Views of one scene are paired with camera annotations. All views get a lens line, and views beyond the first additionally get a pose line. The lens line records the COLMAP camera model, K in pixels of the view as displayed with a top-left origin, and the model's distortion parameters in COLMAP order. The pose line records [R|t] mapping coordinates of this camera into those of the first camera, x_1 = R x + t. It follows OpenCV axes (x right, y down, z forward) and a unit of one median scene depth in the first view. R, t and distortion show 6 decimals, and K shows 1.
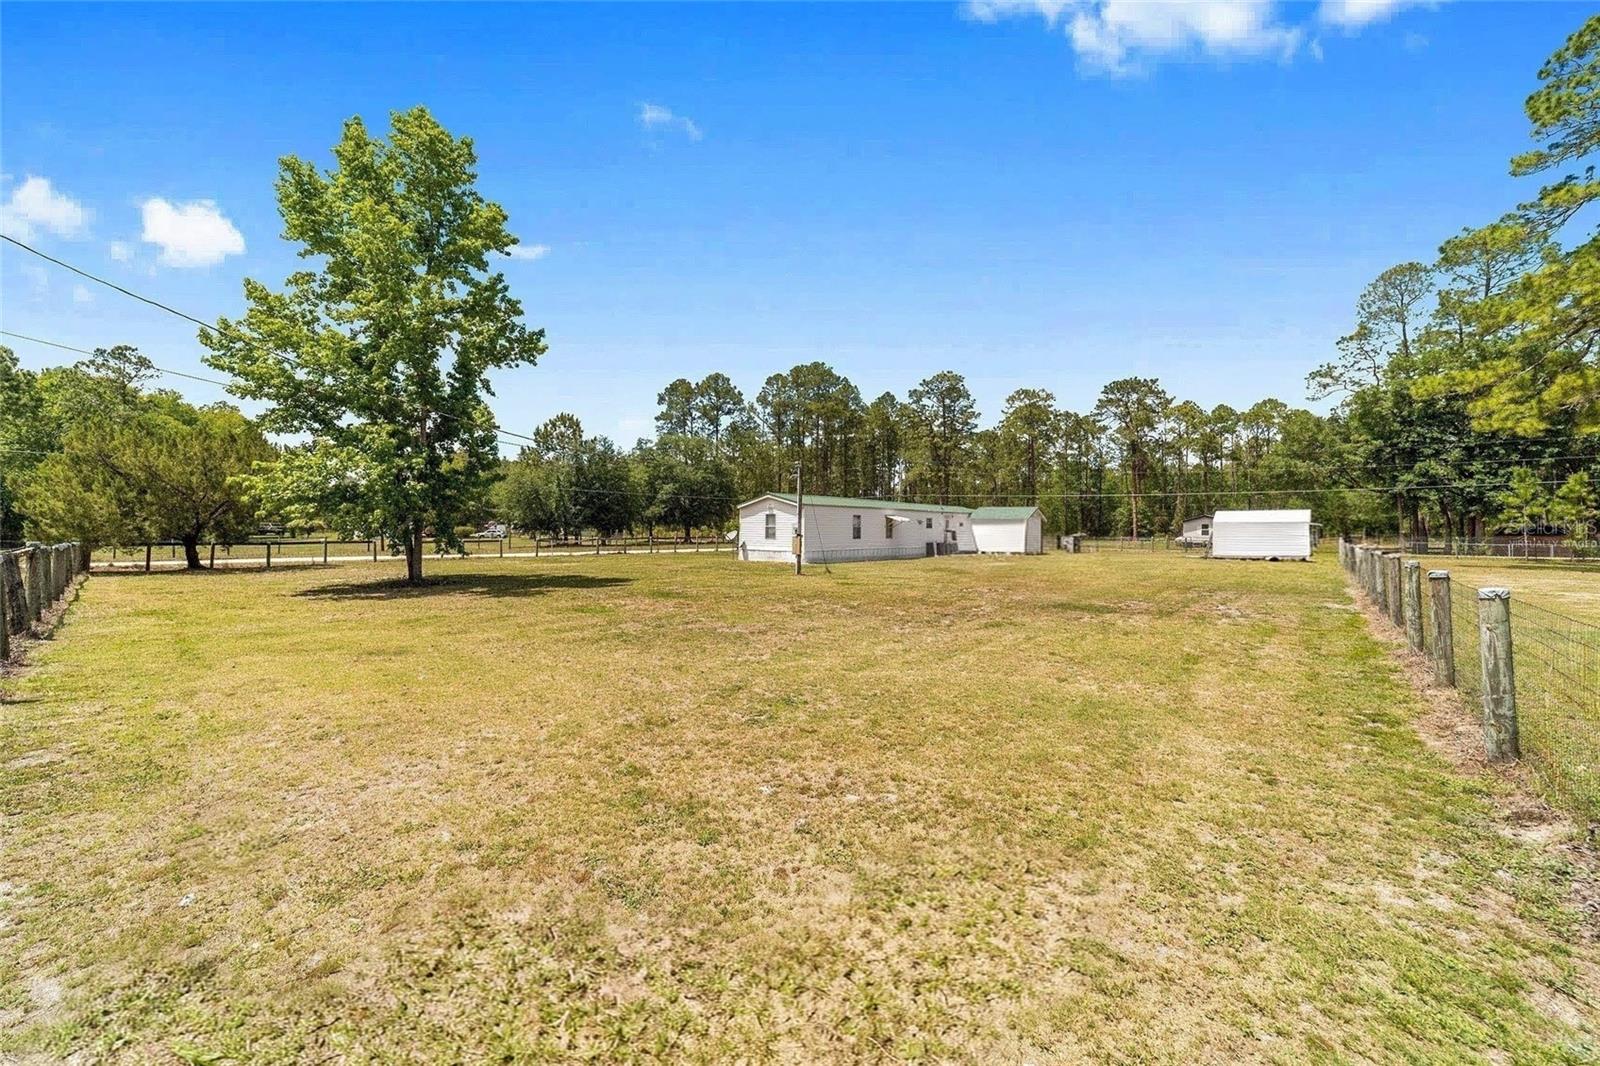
lens RADIAL K [[631.9, 0, 803.2], [0, 631.9, 533.2], [0, 0, 1]] dist [0.000289, 0.000746]
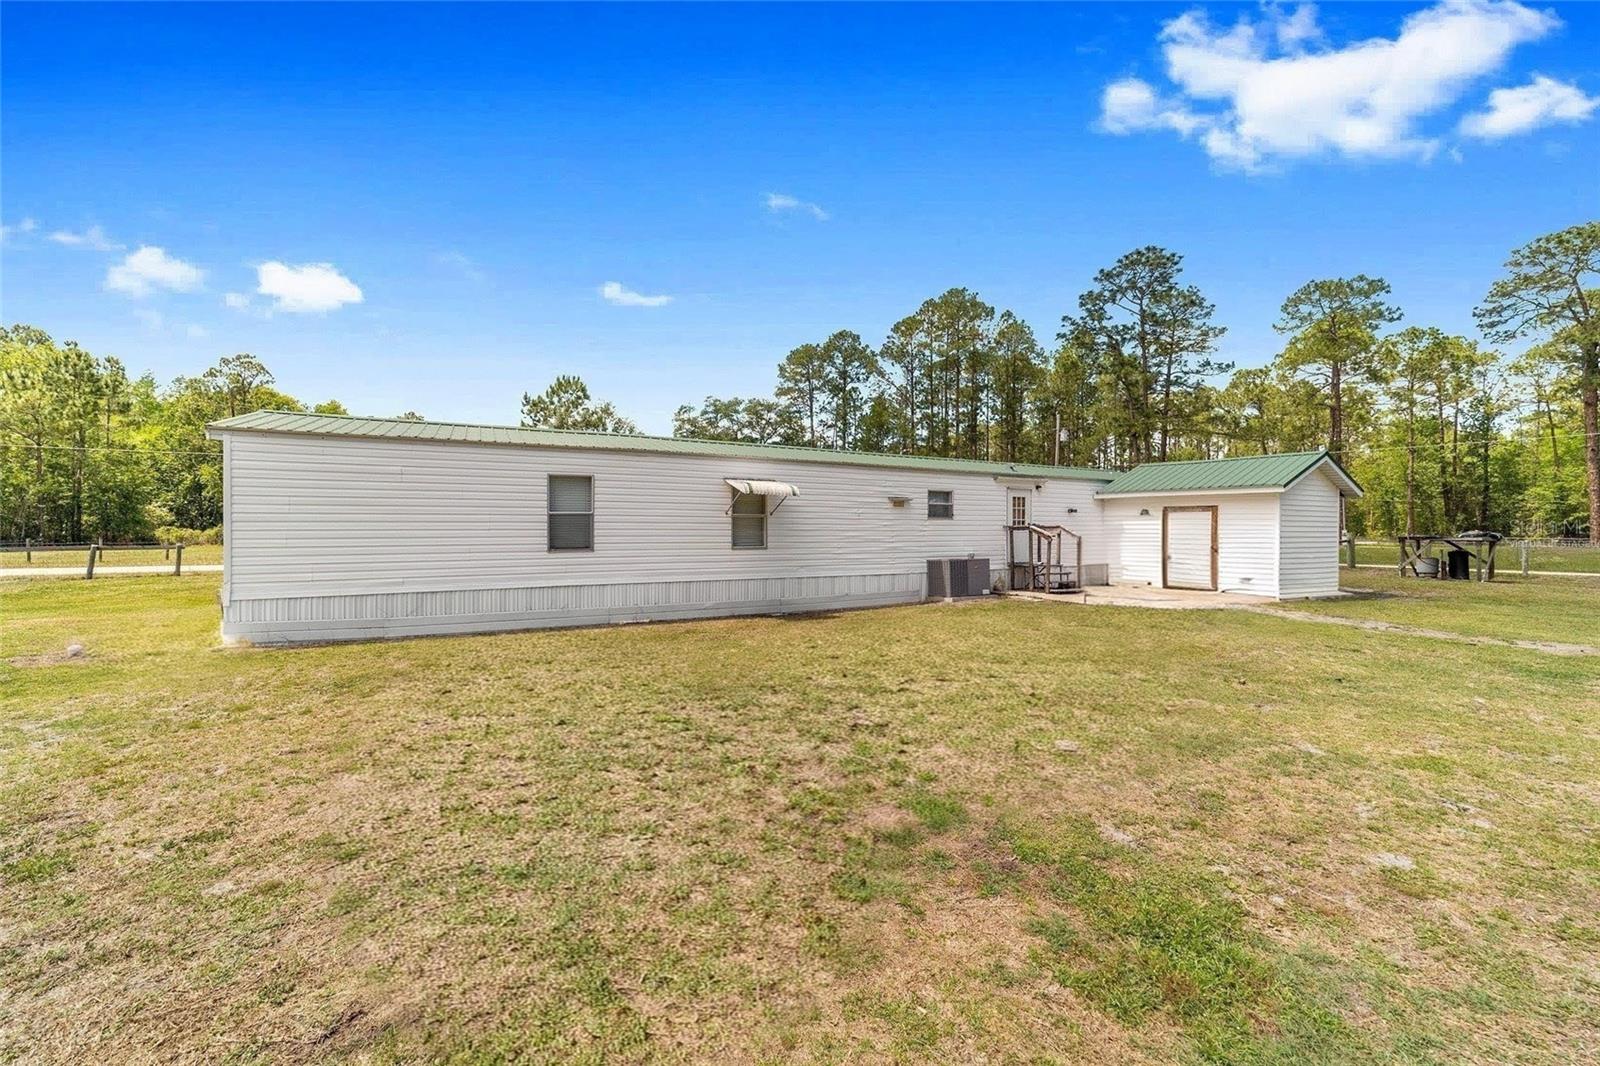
lens RADIAL K [[631.9, 0, 794.9], [0, 631.9, 535.2], [0, 0, 1]] dist [0.000289, 0.000746]
pose [[0.931239, -0.000094, -0.364408, 0.134704], [0.001519, 0.999992, 0.003624, -0.000288], [0.364405, -0.003929, 0.931232, 0.342056]]
